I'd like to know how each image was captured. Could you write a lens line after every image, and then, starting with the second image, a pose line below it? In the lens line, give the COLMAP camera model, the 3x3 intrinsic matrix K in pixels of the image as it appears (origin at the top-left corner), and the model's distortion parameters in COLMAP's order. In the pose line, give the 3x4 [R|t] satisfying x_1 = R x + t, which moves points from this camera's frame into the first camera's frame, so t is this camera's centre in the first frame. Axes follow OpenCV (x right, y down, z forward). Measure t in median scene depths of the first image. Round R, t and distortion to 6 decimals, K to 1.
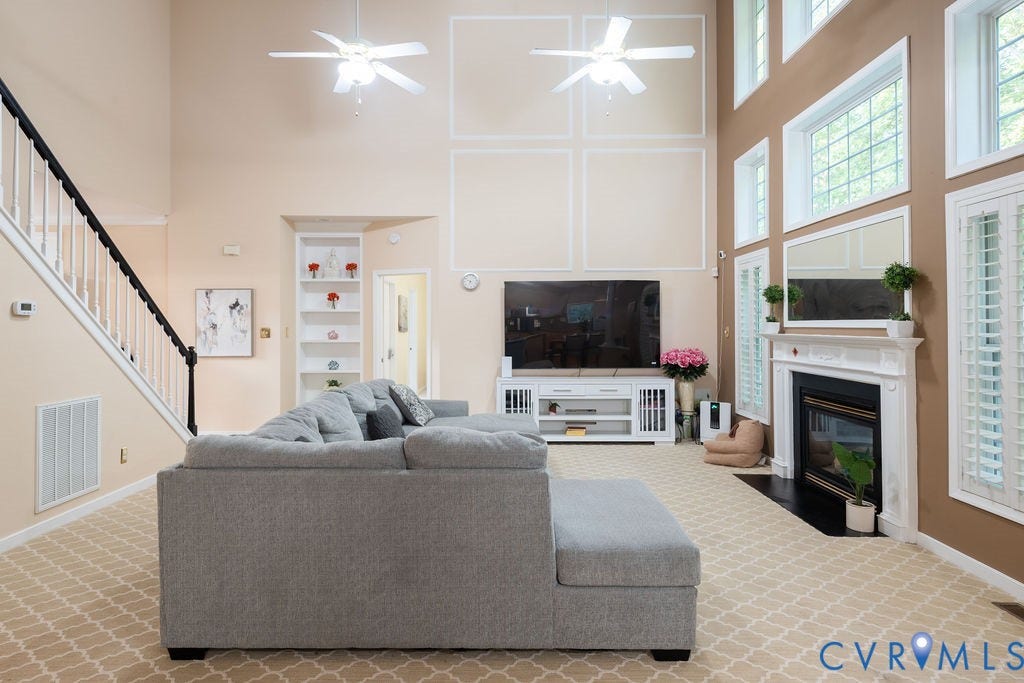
lens RADIAL K [[481.1, 0, 508.9], [0, 481.1, 336.8], [0, 0, 1]] dist [0.000163, 0.000020]
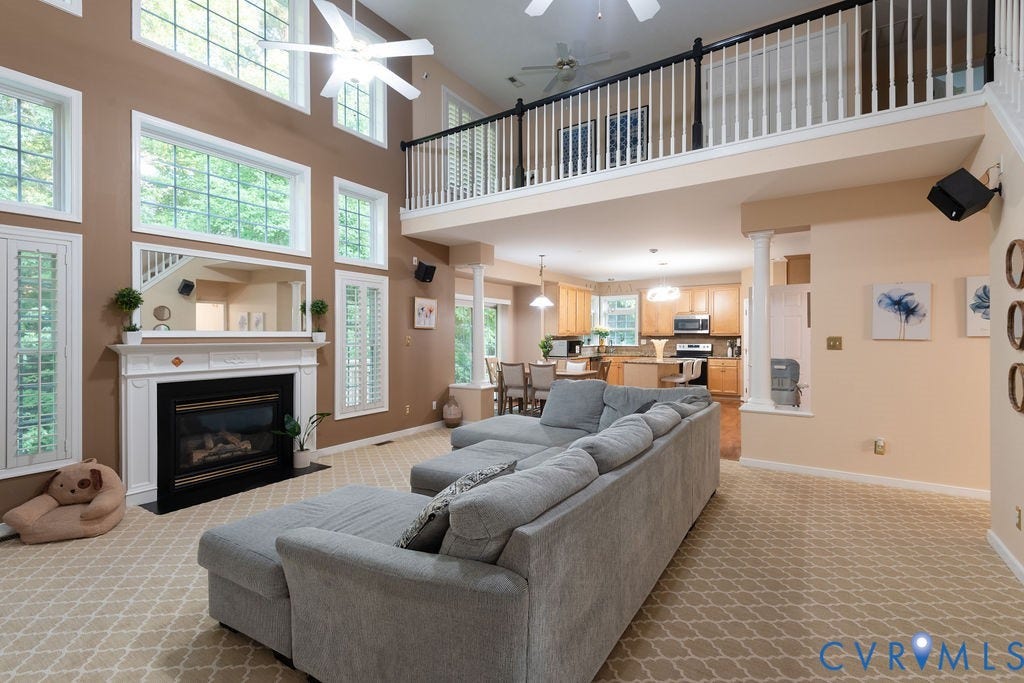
lens RADIAL K [[481.1, 0, 508.9], [0, 481.1, 336.8], [0, 0, 1]] dist [0.000163, 0.000020]
pose [[-0.835046, 0.004629, 0.550160, -0.671833], [0.017788, 0.999669, 0.018587, -0.033814], [-0.549892, 0.025307, -0.834852, 1.920492]]
